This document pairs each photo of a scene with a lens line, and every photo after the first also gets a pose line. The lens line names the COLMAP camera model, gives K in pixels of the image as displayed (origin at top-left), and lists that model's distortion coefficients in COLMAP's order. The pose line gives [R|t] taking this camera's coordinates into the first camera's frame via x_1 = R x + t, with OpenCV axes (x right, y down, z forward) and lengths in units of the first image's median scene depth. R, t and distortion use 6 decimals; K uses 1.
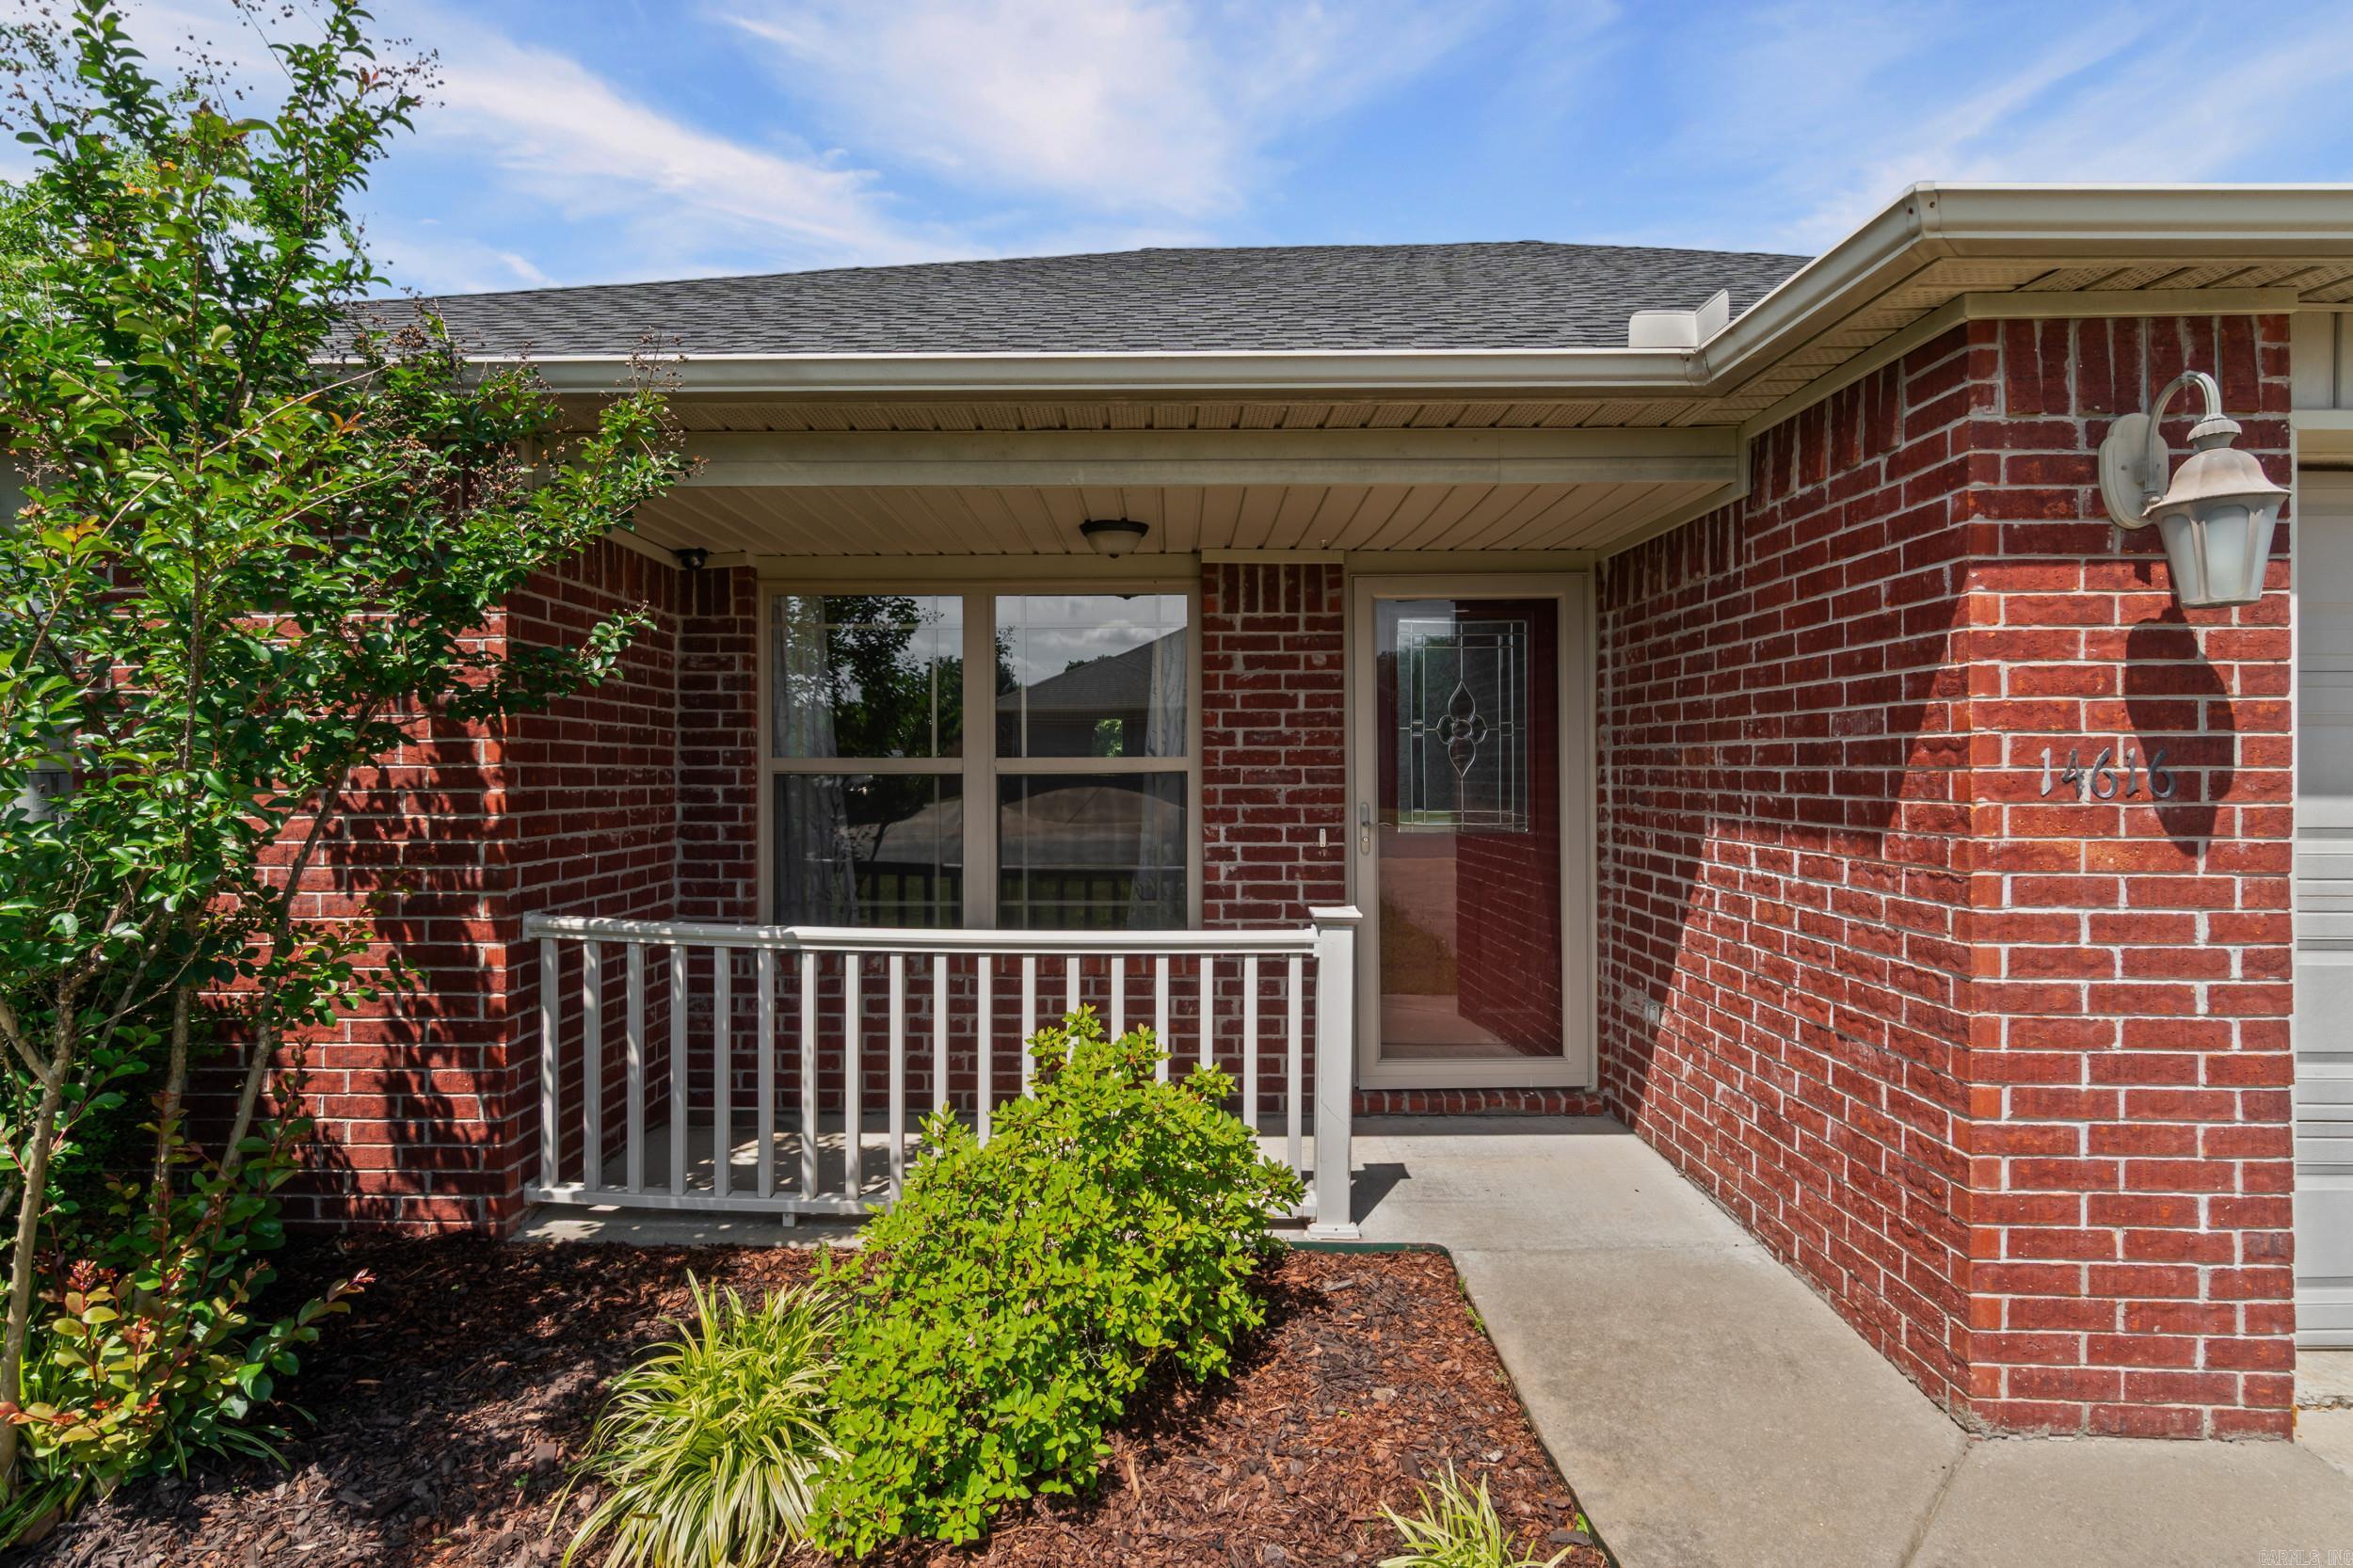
lens RADIAL K [[1184.8, 0, 1166.8], [0, 1184.8, 770.8], [0, 0, 1]] dist [-0.000553, -0.000145]
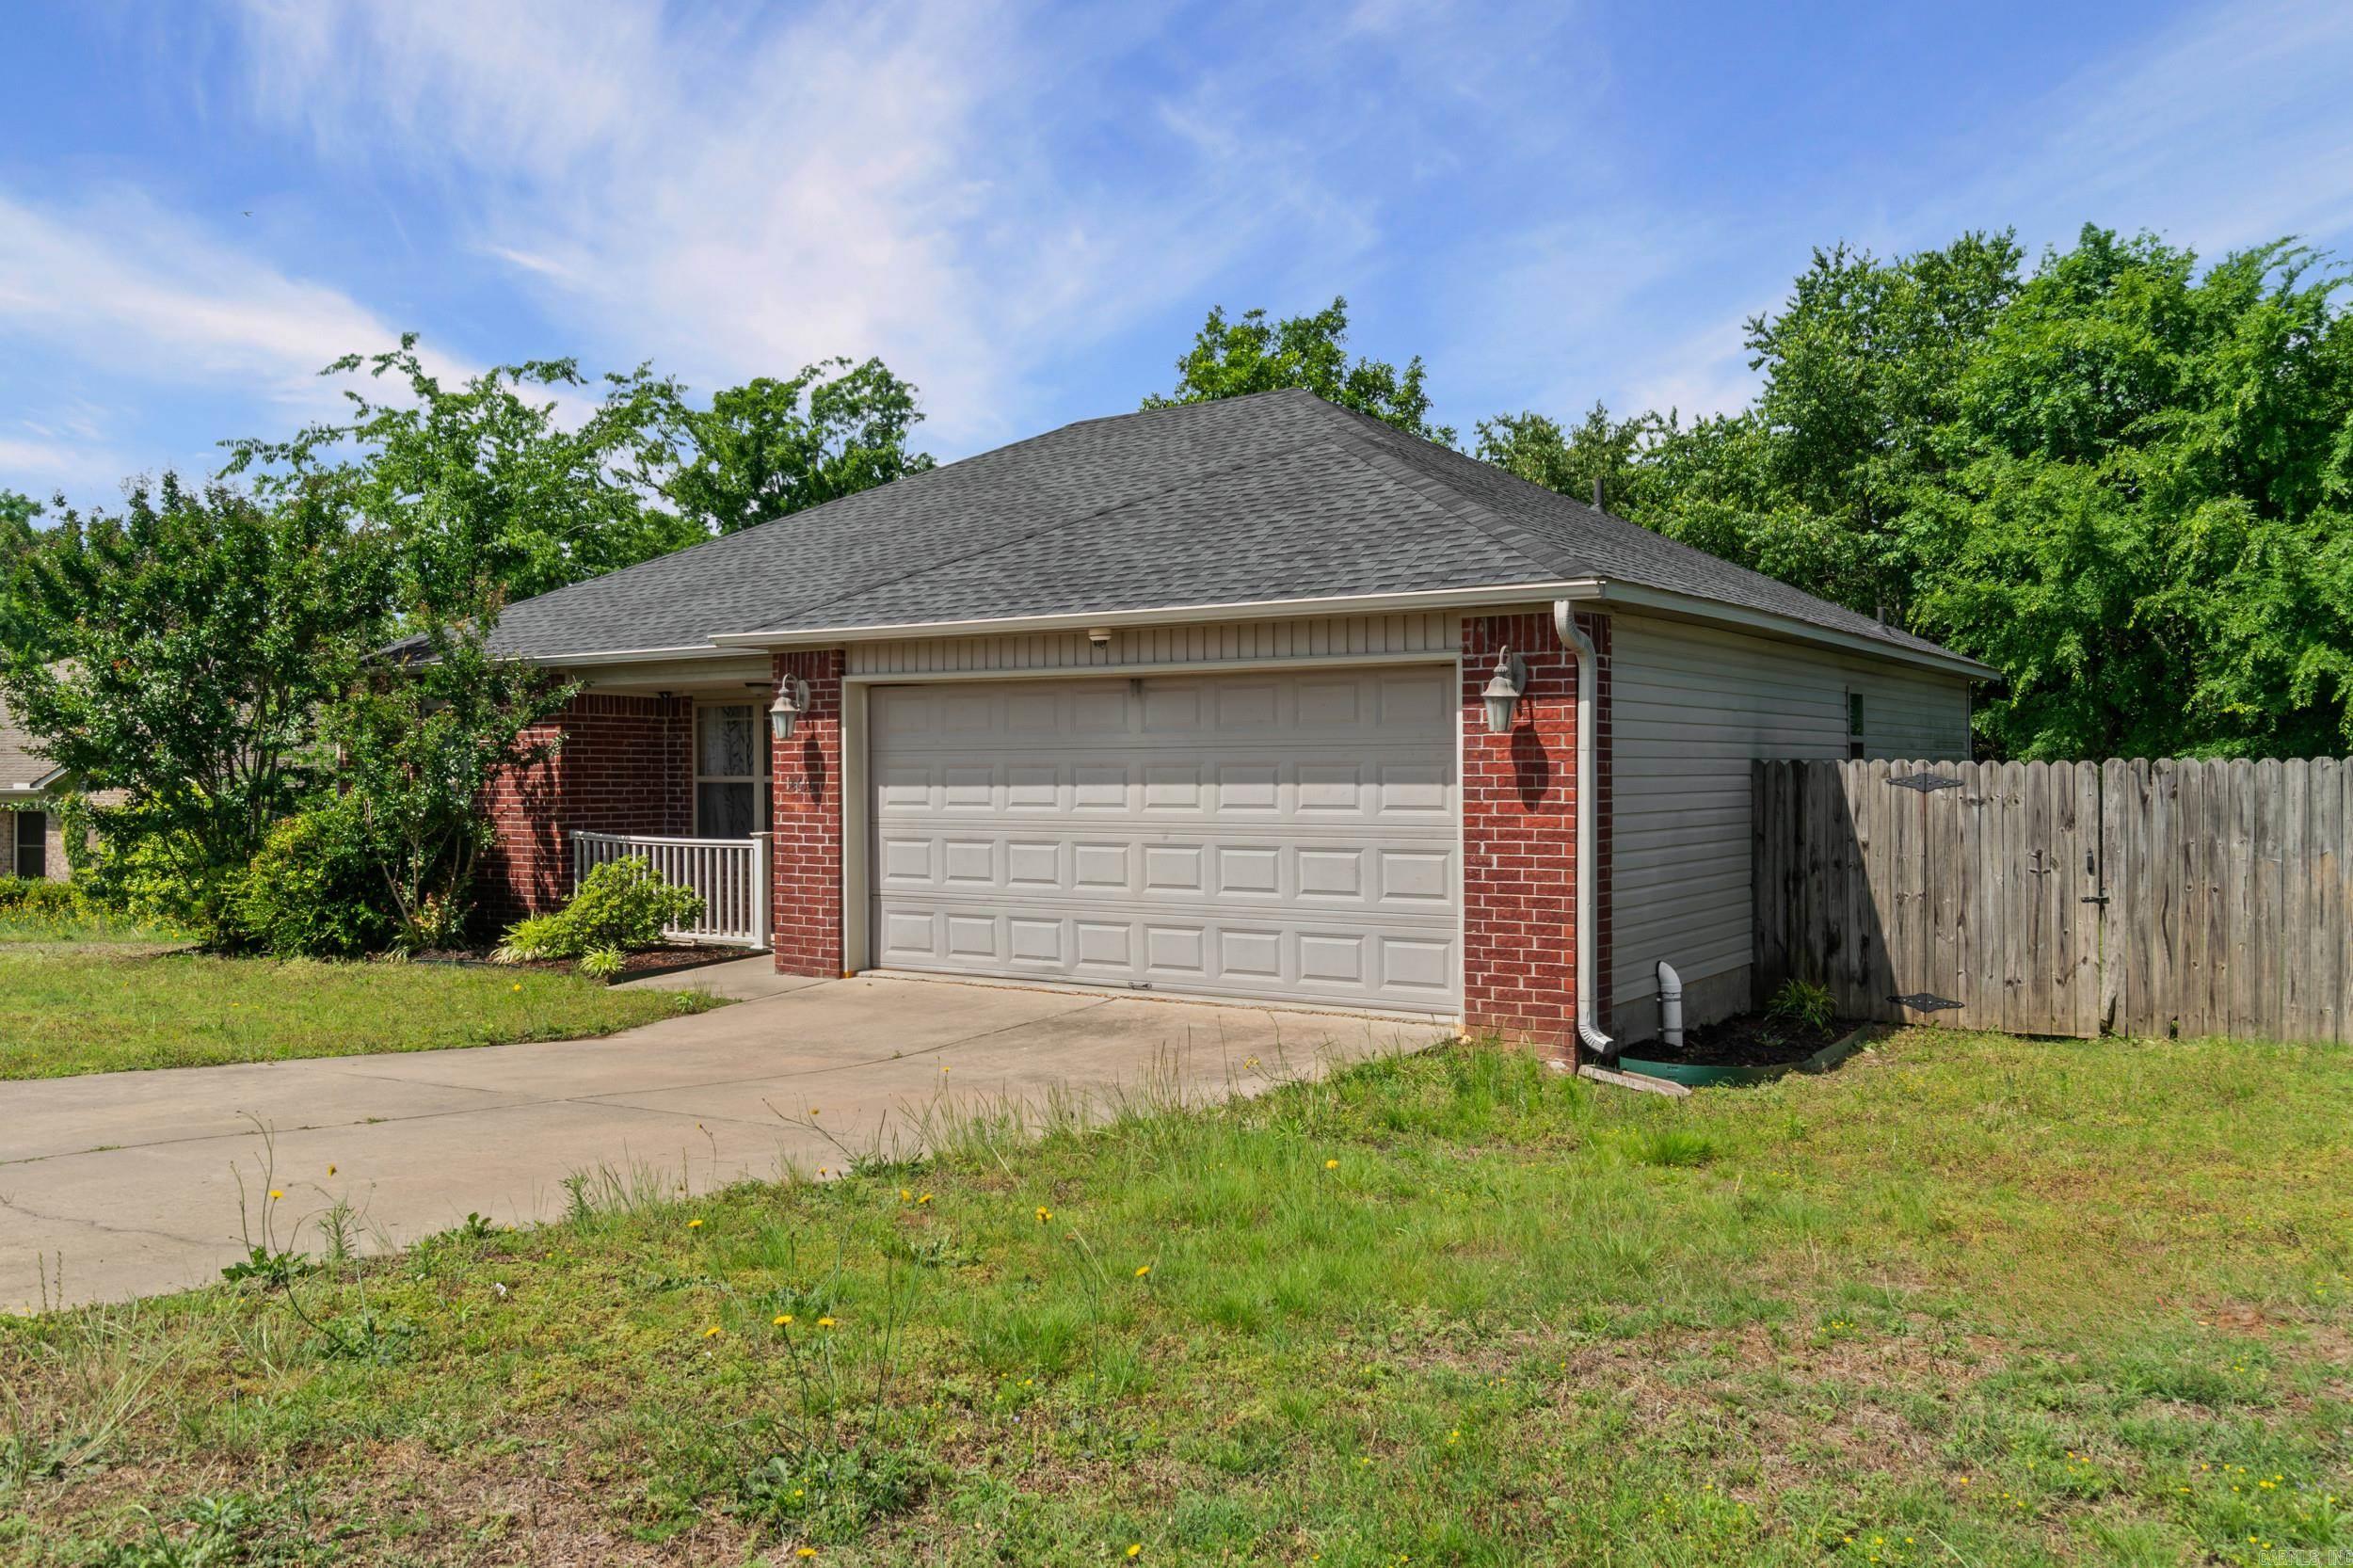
lens RADIAL K [[1780.6, 0, 1166.6], [0, 1780.6, 777.9], [0, 0, 1]] dist [0.000261, -0.000376]
pose [[0.837835, -0.000986, -0.545922, 3.802627], [0.003181, 0.999990, 0.003076, -0.023445], [0.545914, -0.004314, 0.837830, -2.327897]]
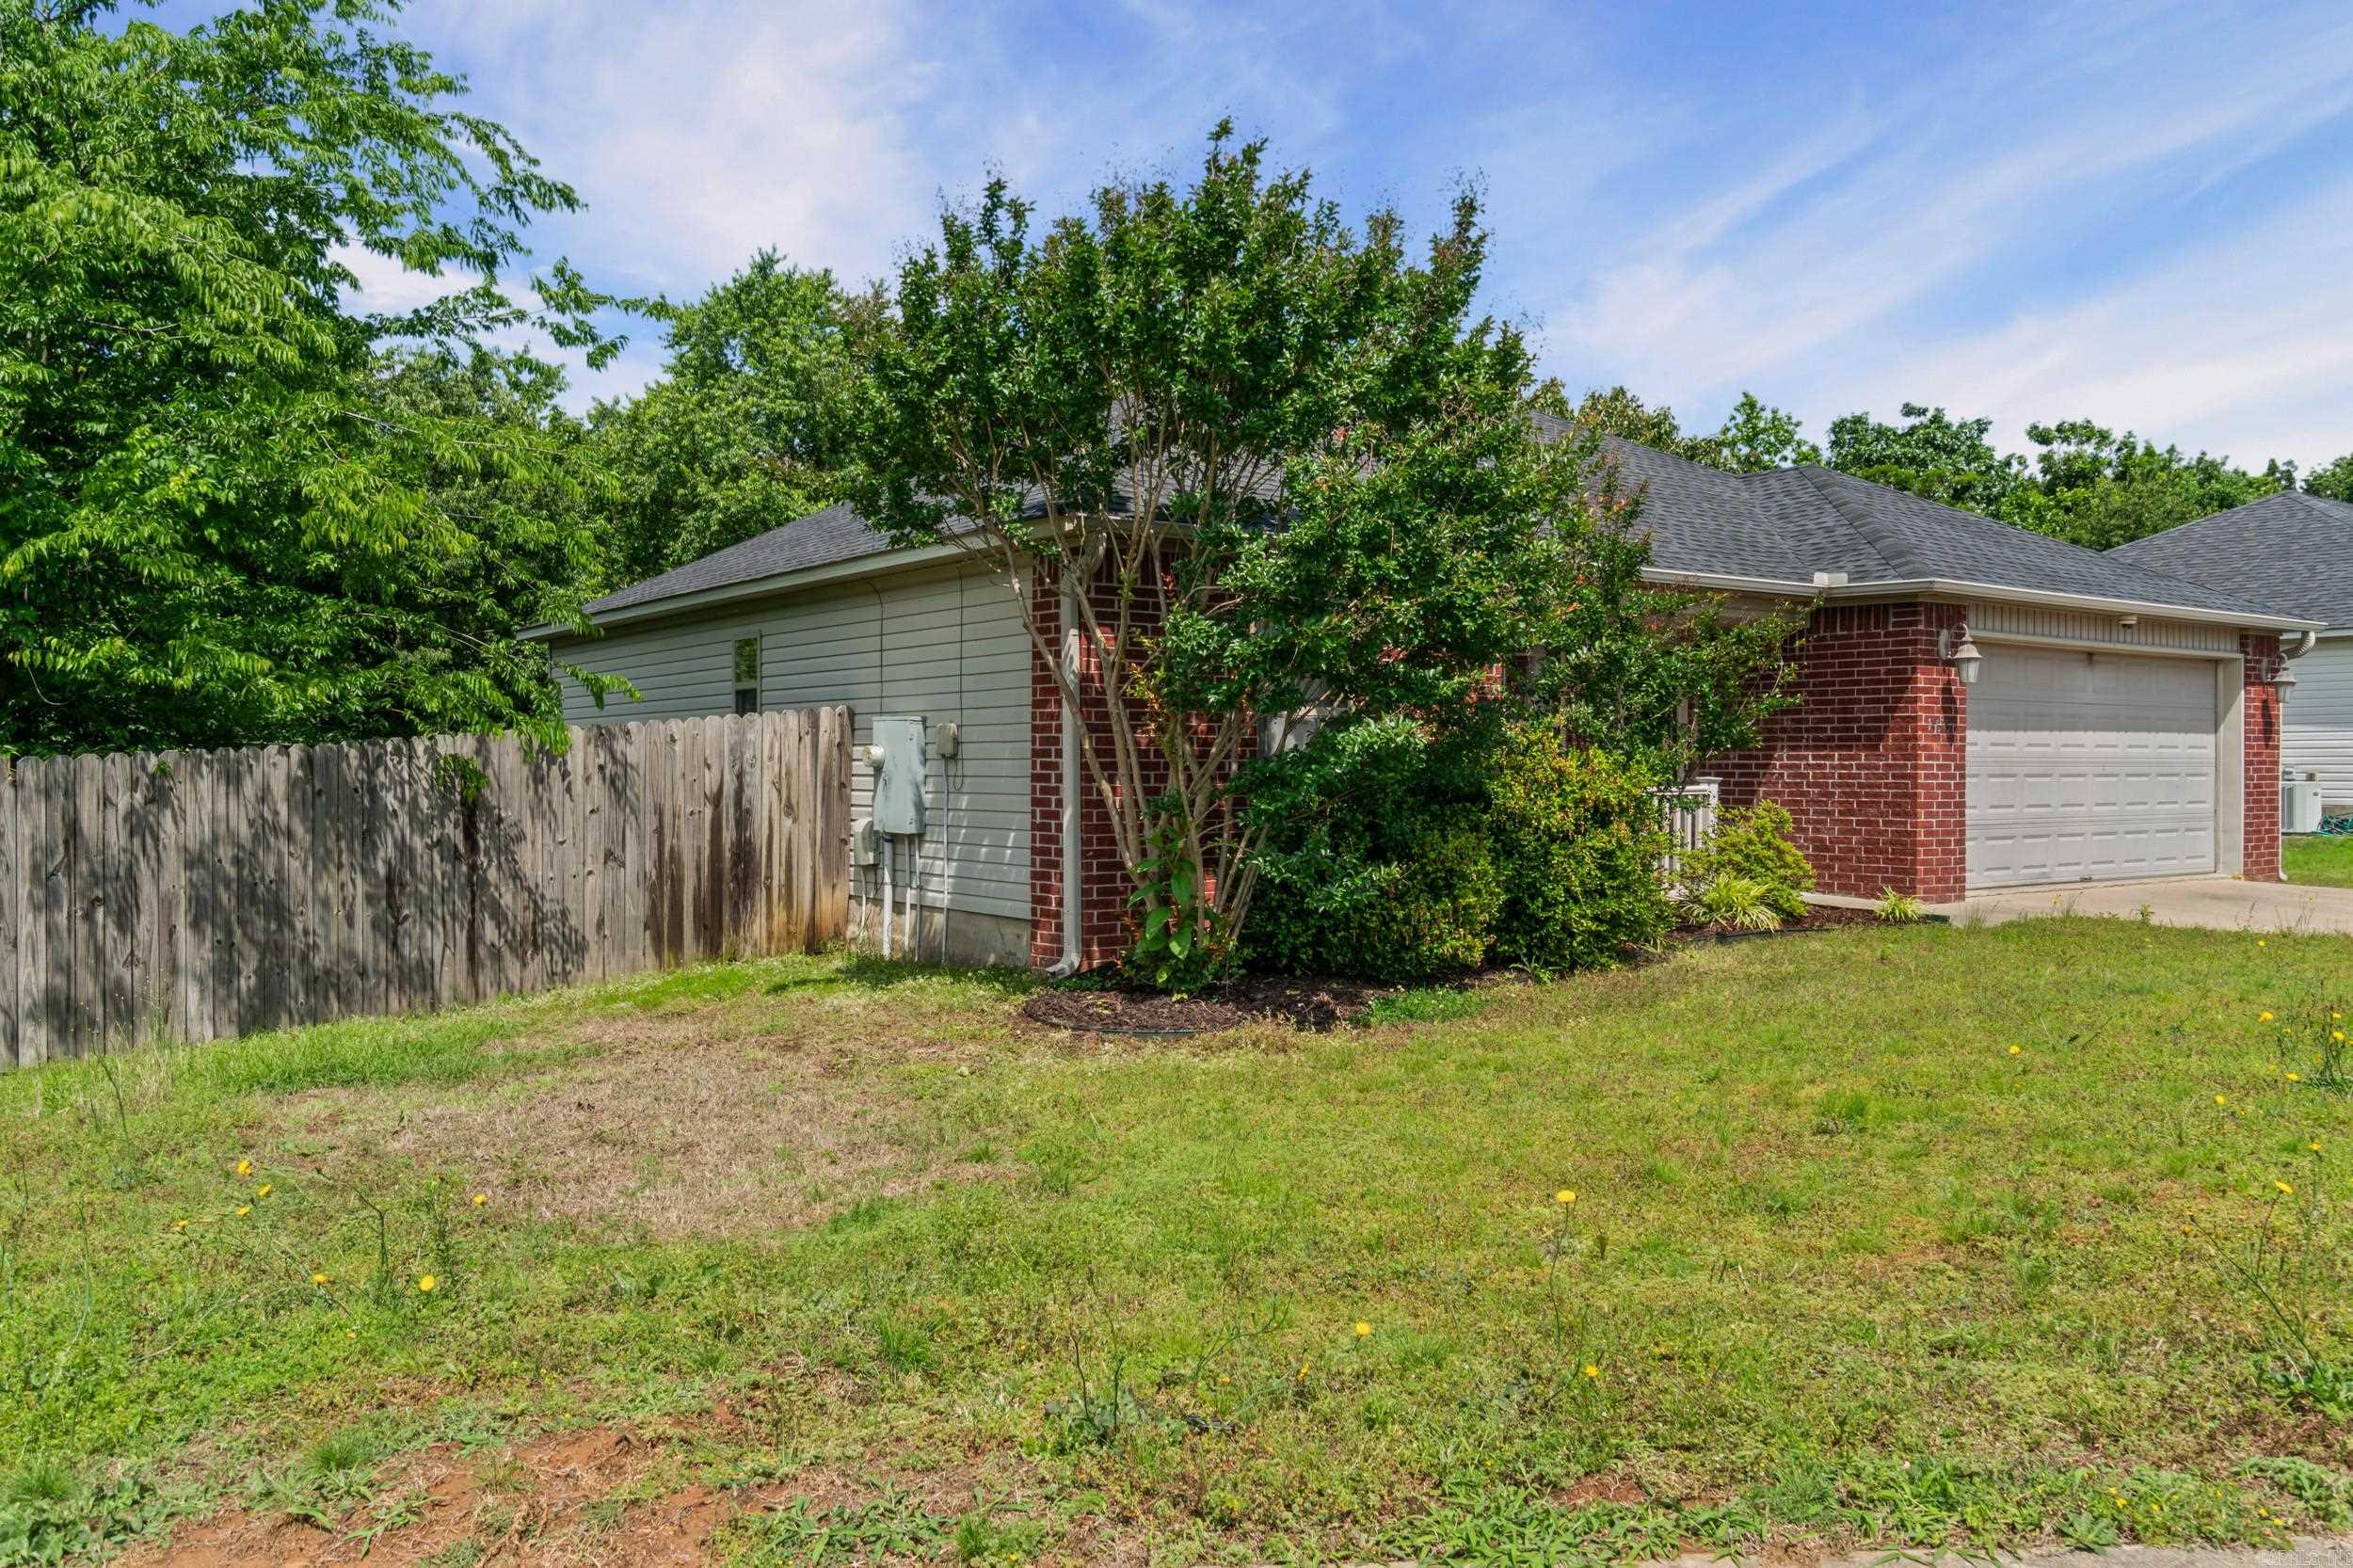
lens RADIAL K [[1780.6, 0, 1166.6], [0, 1780.6, 777.9], [0, 0, 1]] dist [0.000261, -0.000376]
pose [[0.800854, -0.004418, 0.598843, -3.785419], [-0.000168, 0.999971, 0.007602, 0.105230], [-0.598859, -0.006188, 0.800831, -1.707419]]
